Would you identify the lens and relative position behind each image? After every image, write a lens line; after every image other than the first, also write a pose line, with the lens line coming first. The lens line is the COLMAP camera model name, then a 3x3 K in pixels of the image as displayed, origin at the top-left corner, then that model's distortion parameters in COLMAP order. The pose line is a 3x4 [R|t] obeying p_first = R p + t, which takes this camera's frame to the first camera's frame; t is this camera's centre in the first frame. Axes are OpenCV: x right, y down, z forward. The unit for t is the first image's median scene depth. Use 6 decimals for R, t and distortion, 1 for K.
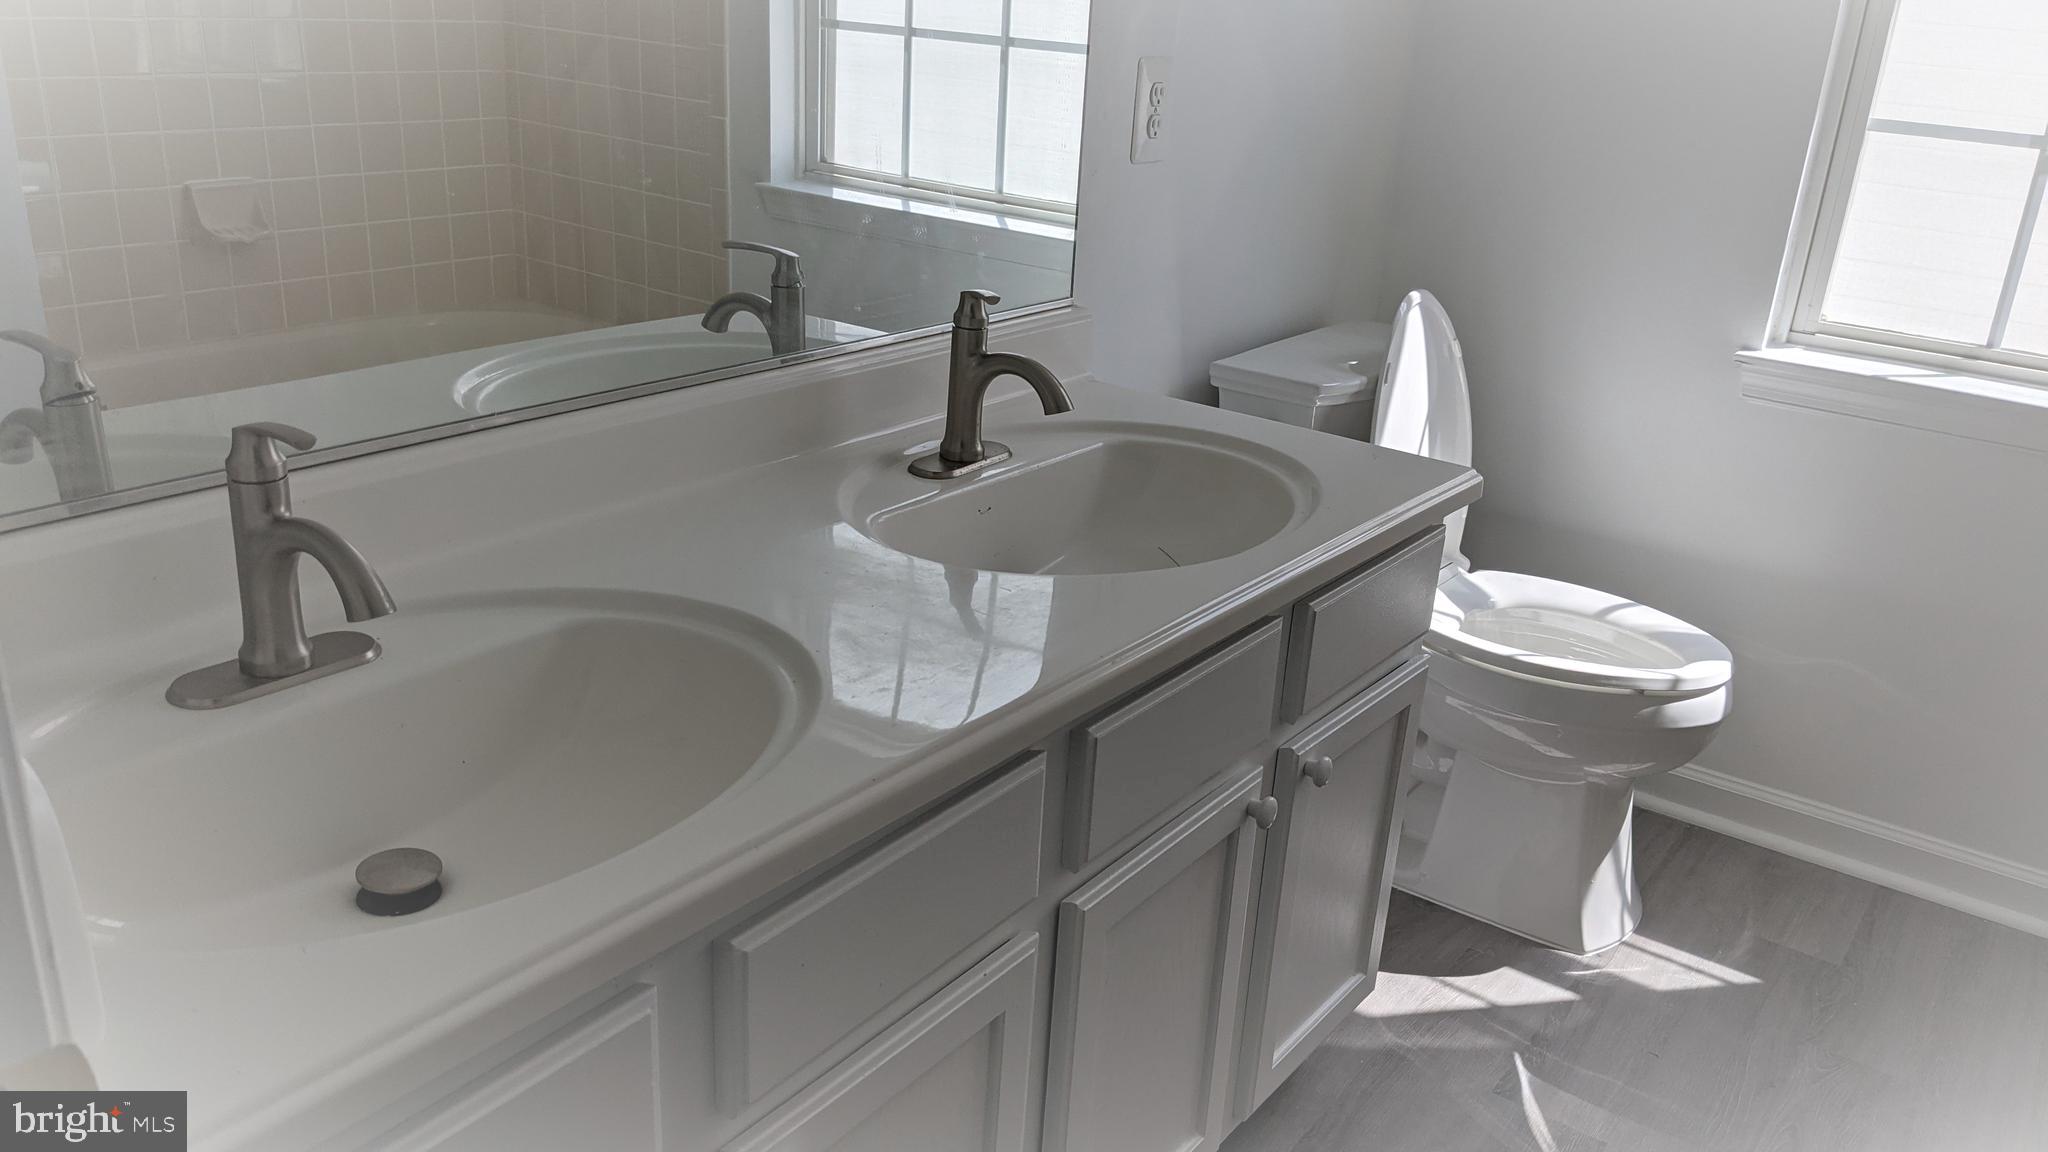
lens RADIAL K [[1665.9, 0, 1026.7], [0, 1665.9, 650.3], [0, 0, 1]] dist [0.003956, -0.007686]
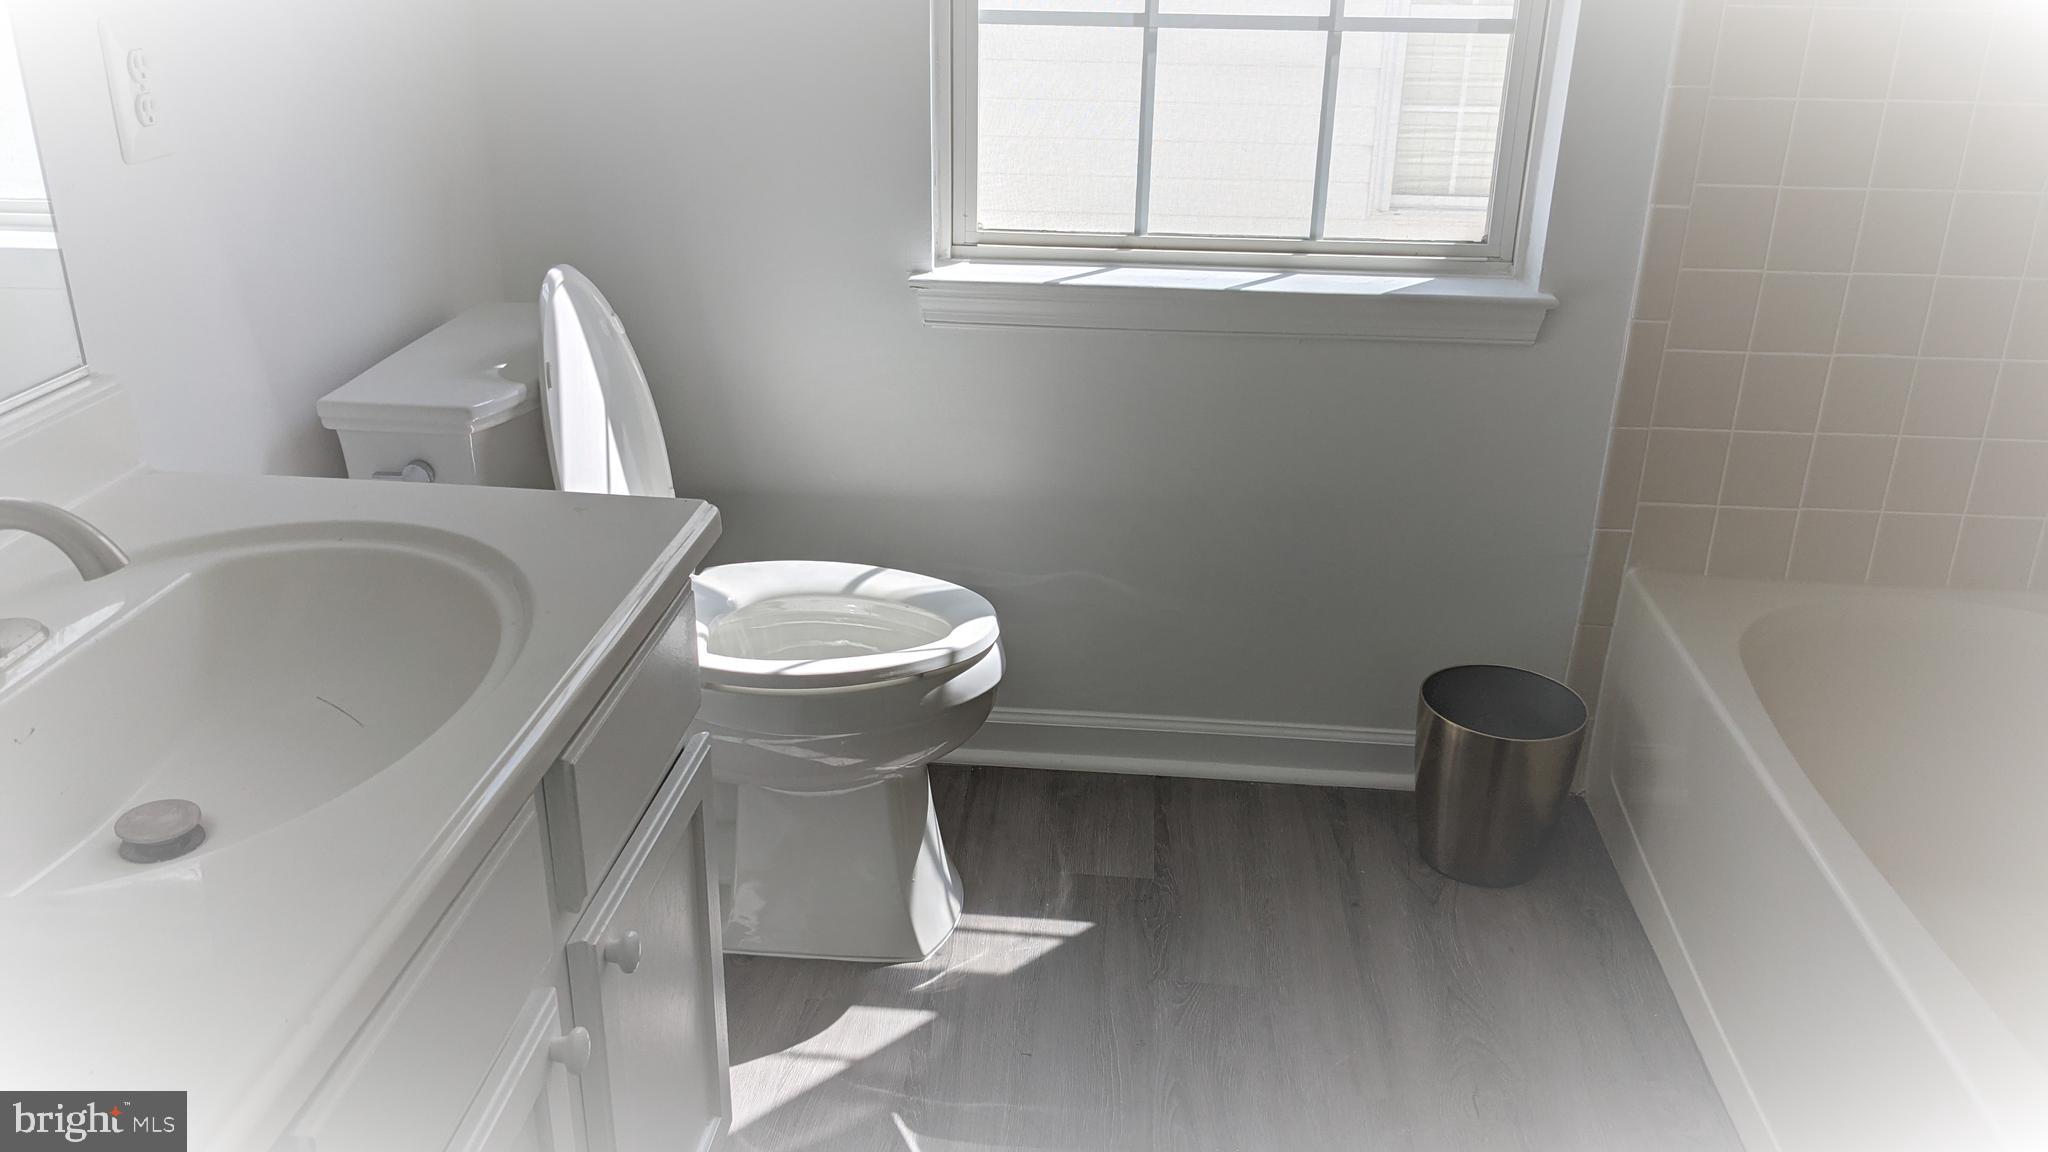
lens RADIAL K [[1674.0, 0, 1020.0], [0, 1674.0, 624.8], [0, 0, 1]] dist [0.158231, -0.252556]
pose [[0.863104, -0.245263, 0.441472, 0.017460], [0.230541, 0.969105, 0.087672, -0.065051], [-0.449336, 0.026107, 0.892981, 0.149558]]
